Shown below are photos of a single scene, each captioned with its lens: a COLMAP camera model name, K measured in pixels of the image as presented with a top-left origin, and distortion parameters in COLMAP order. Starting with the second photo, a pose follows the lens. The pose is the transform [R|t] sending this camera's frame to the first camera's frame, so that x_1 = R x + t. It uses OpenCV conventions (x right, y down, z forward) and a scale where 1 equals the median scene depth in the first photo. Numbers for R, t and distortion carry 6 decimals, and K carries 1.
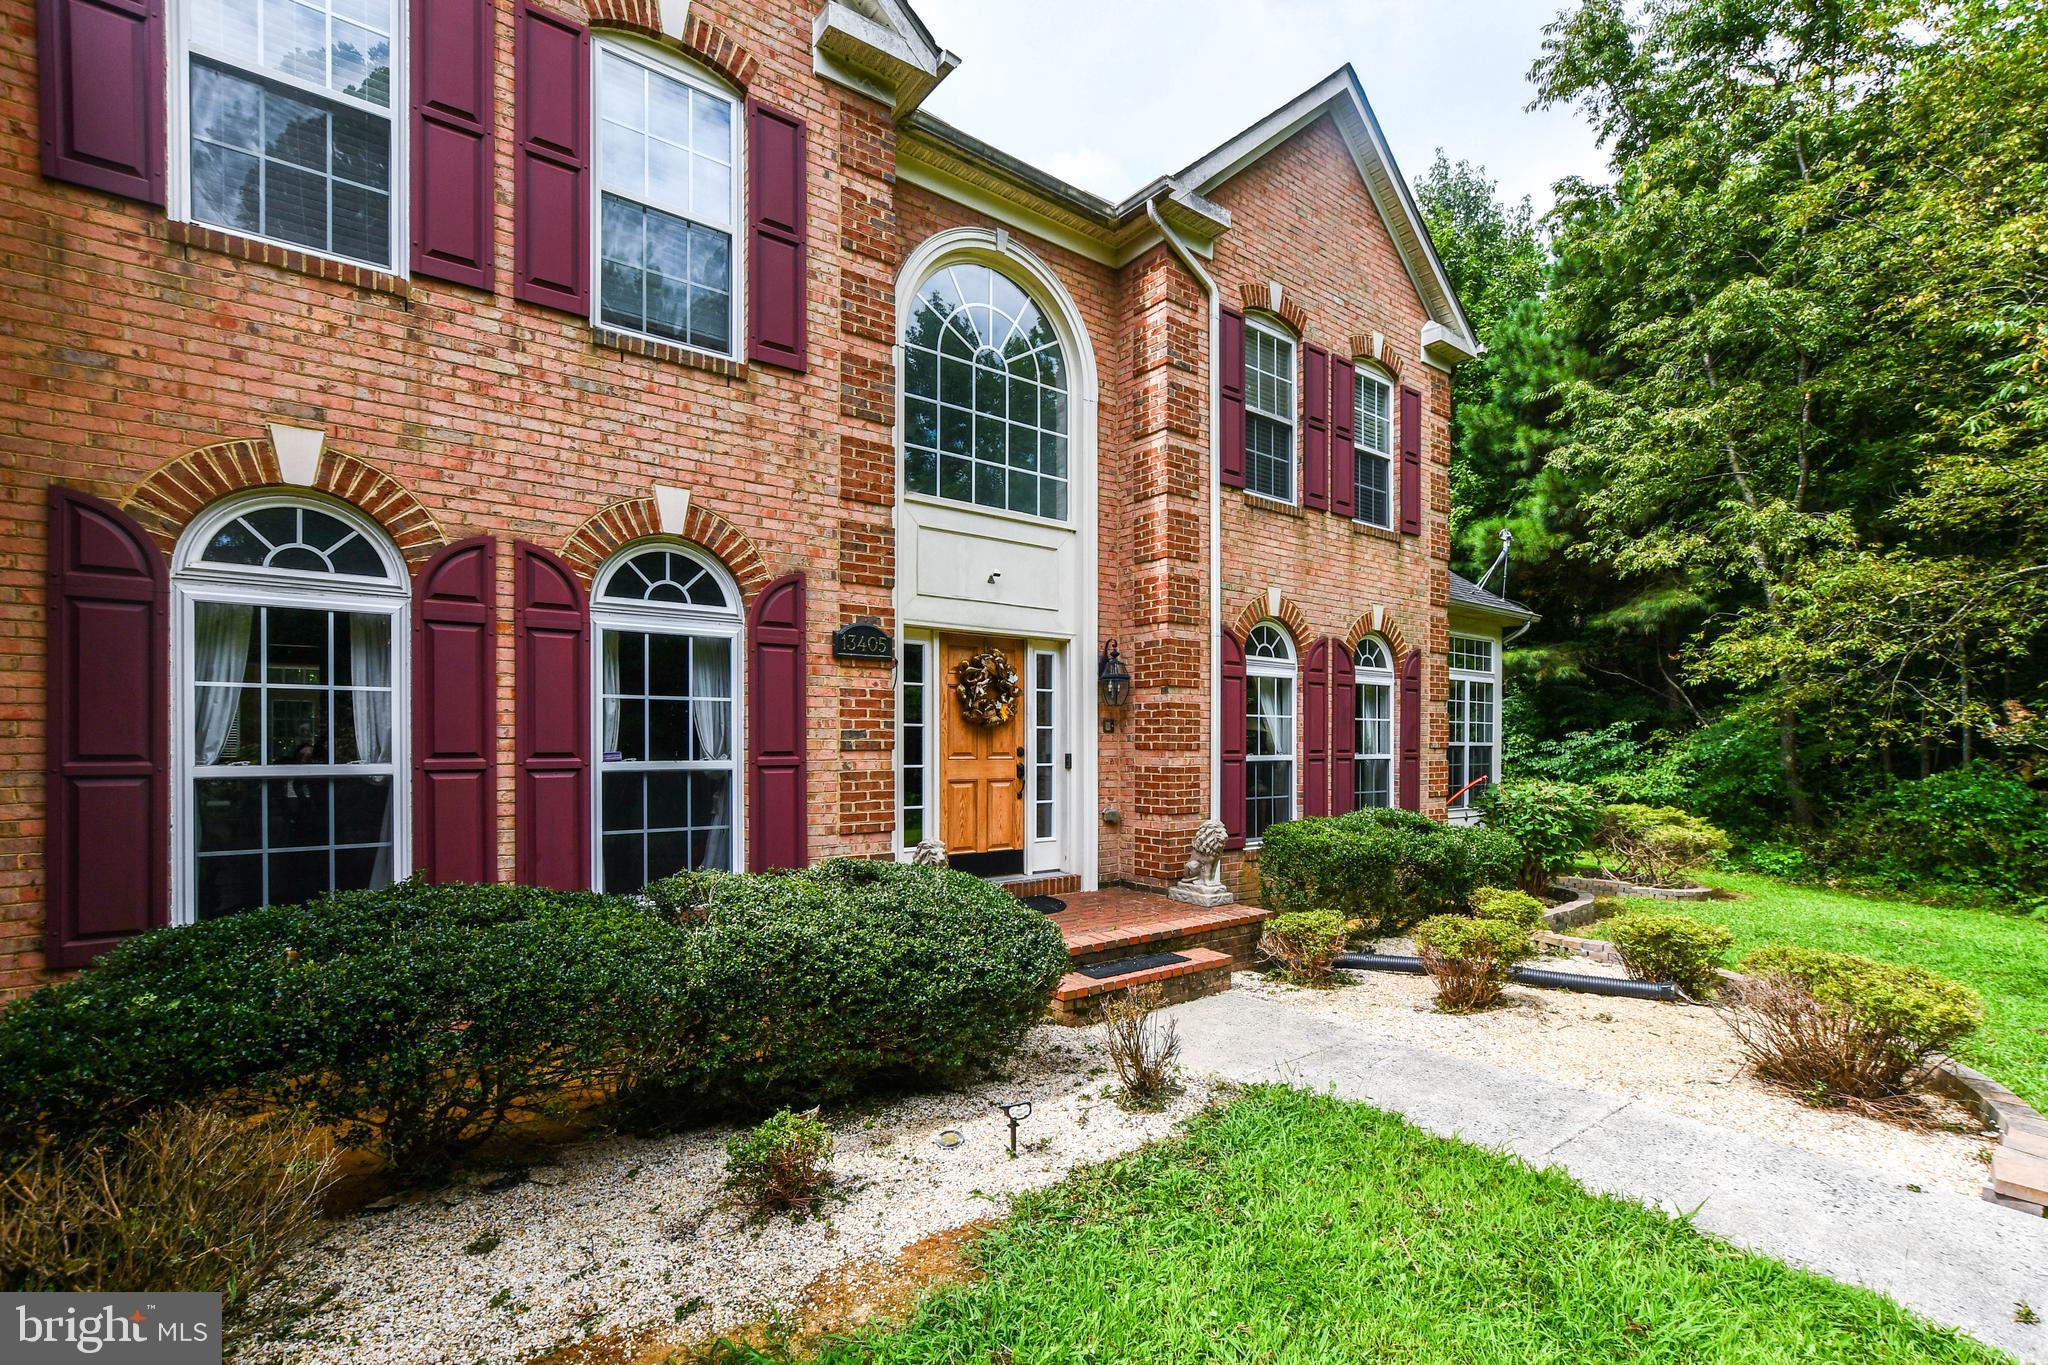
lens RADIAL K [[904.7, 0, 1015.2], [0, 904.7, 753.8], [0, 0, 1]] dist [-0.009878, 0.004443]
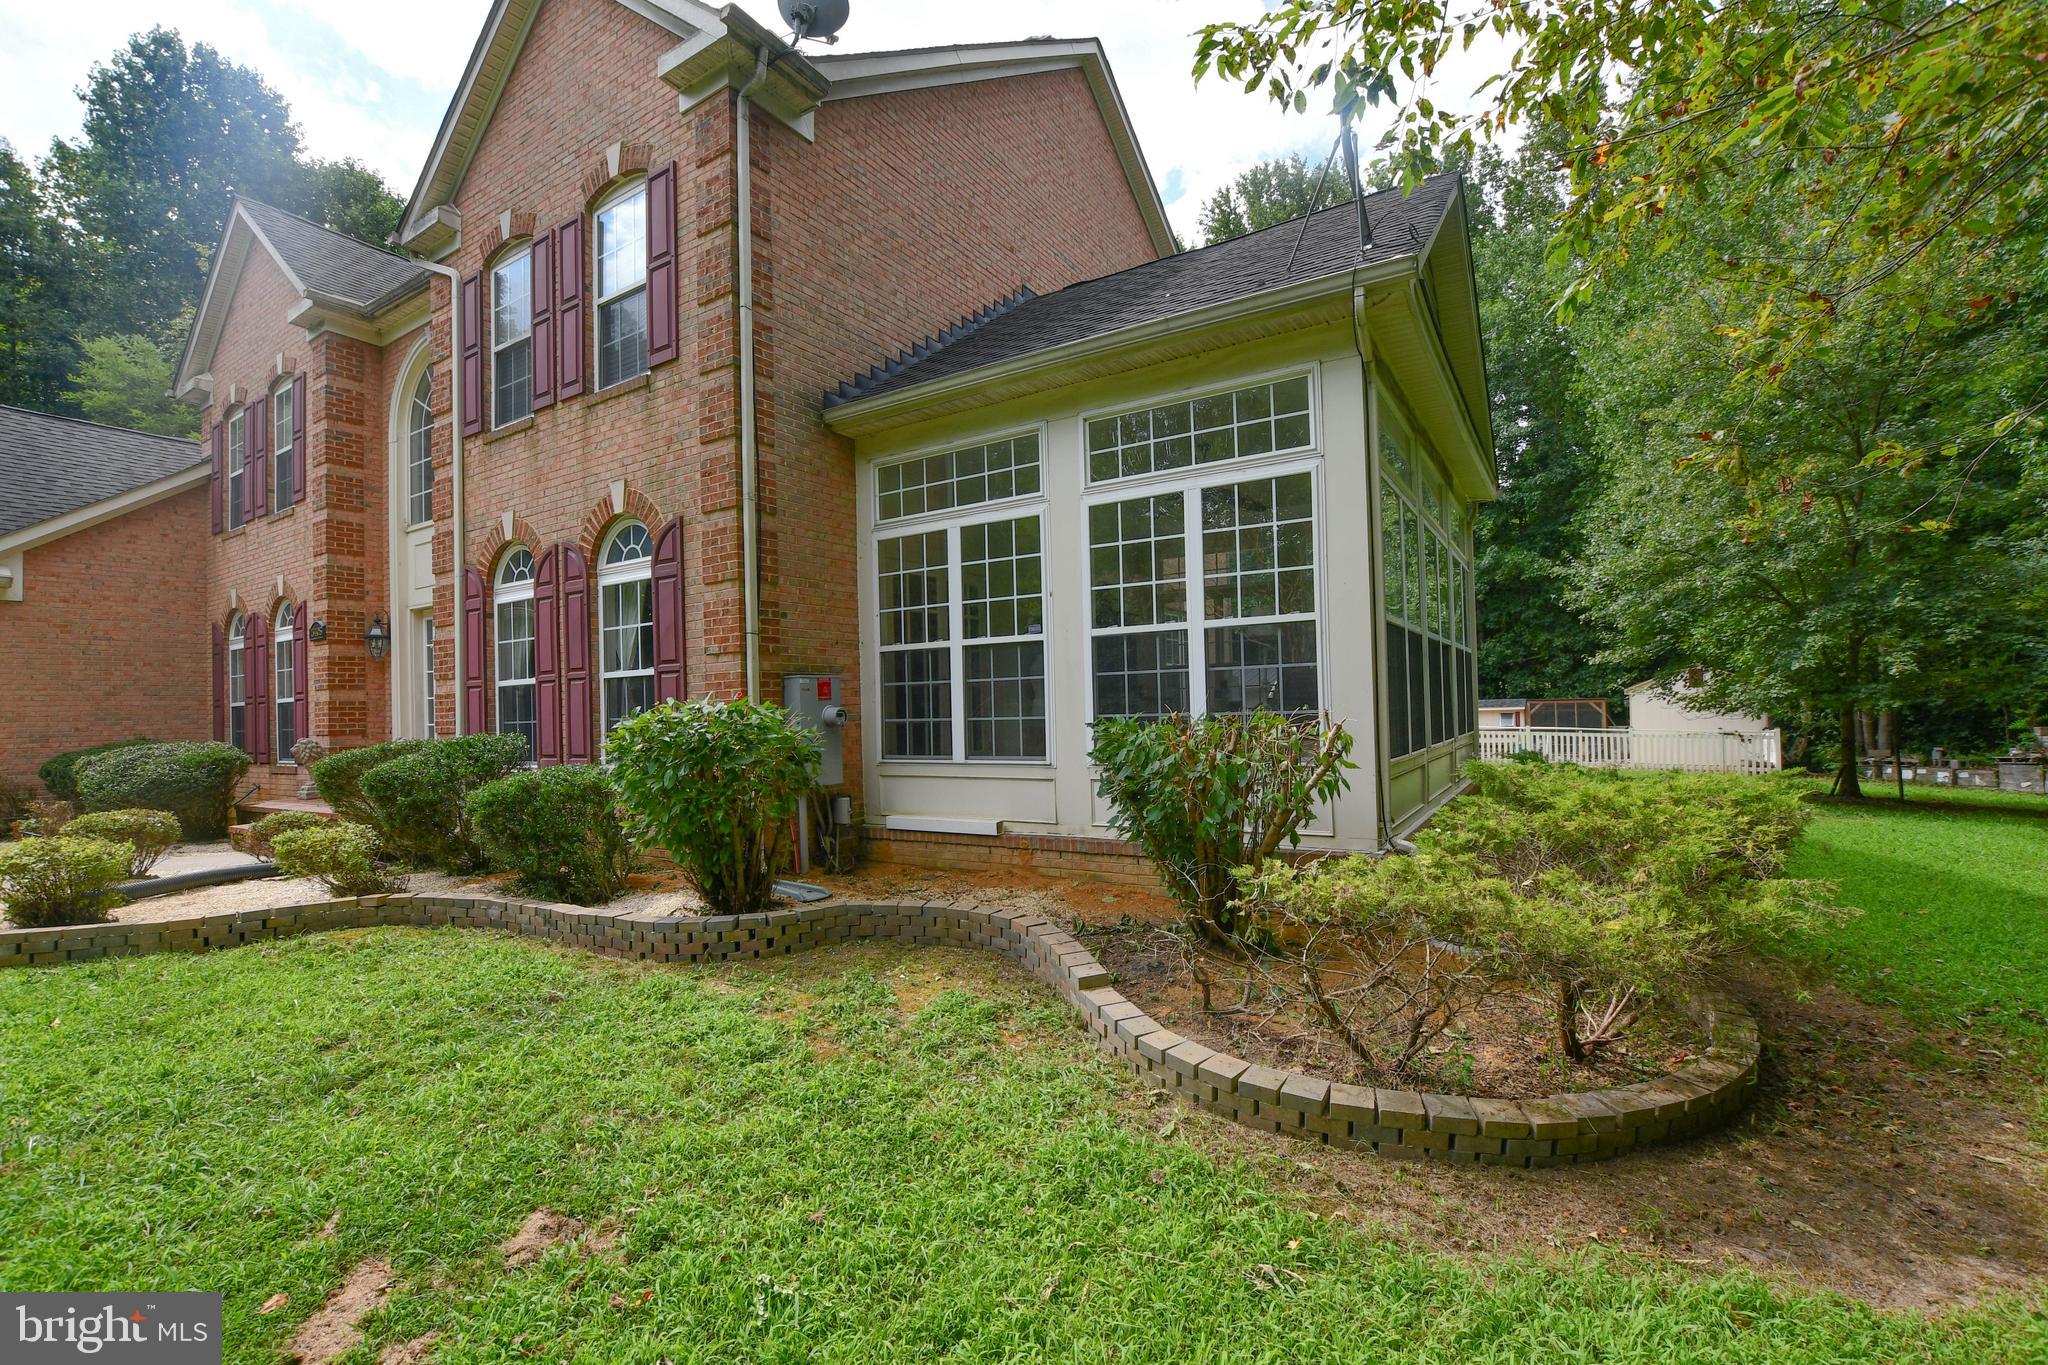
lens RADIAL K [[895.7, 0, 1009.3], [0, 895.7, 693.9], [0, 0, 1]] dist [-0.025052, 0.000857]
pose [[0.355031, -0.023658, -0.934555, 1.975457], [0.024833, 0.999566, -0.015870, 0.066604], [0.934525, -0.017573, 0.355464, 1.652385]]
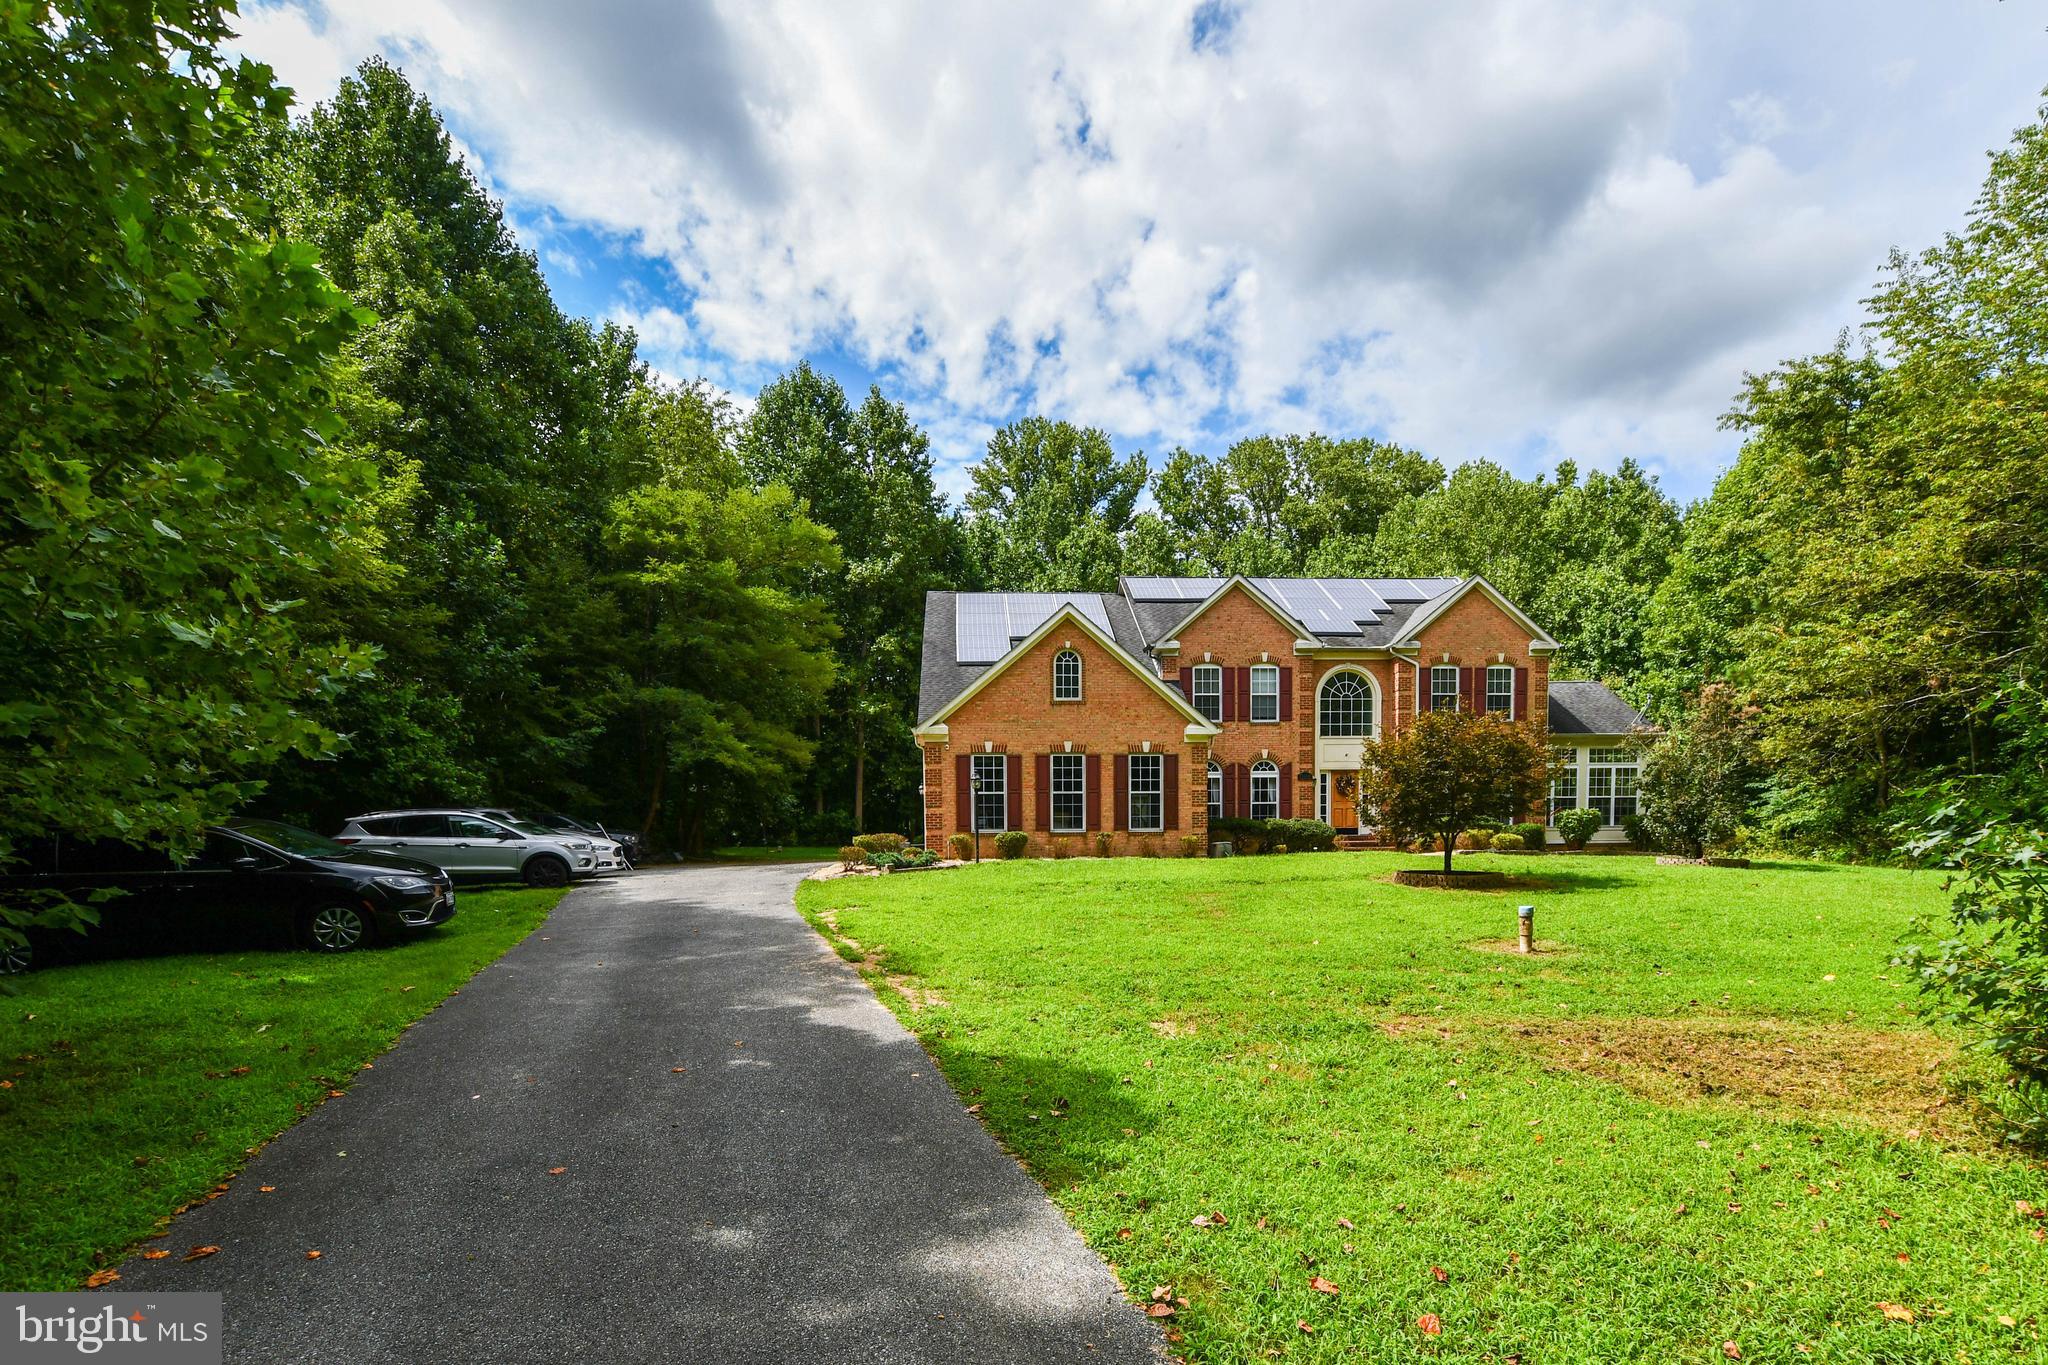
lens RADIAL K [[904.7, 0, 1055.2], [0, 904.7, 886.0], [0, 0, 1]] dist [-0.009878, 0.004443]
pose [[0.826591, 0.017969, -0.562516, 1.361360], [0.007261, 0.999066, 0.042585, 0.227605], [0.562756, -0.039285, 0.825689, -3.487199]]
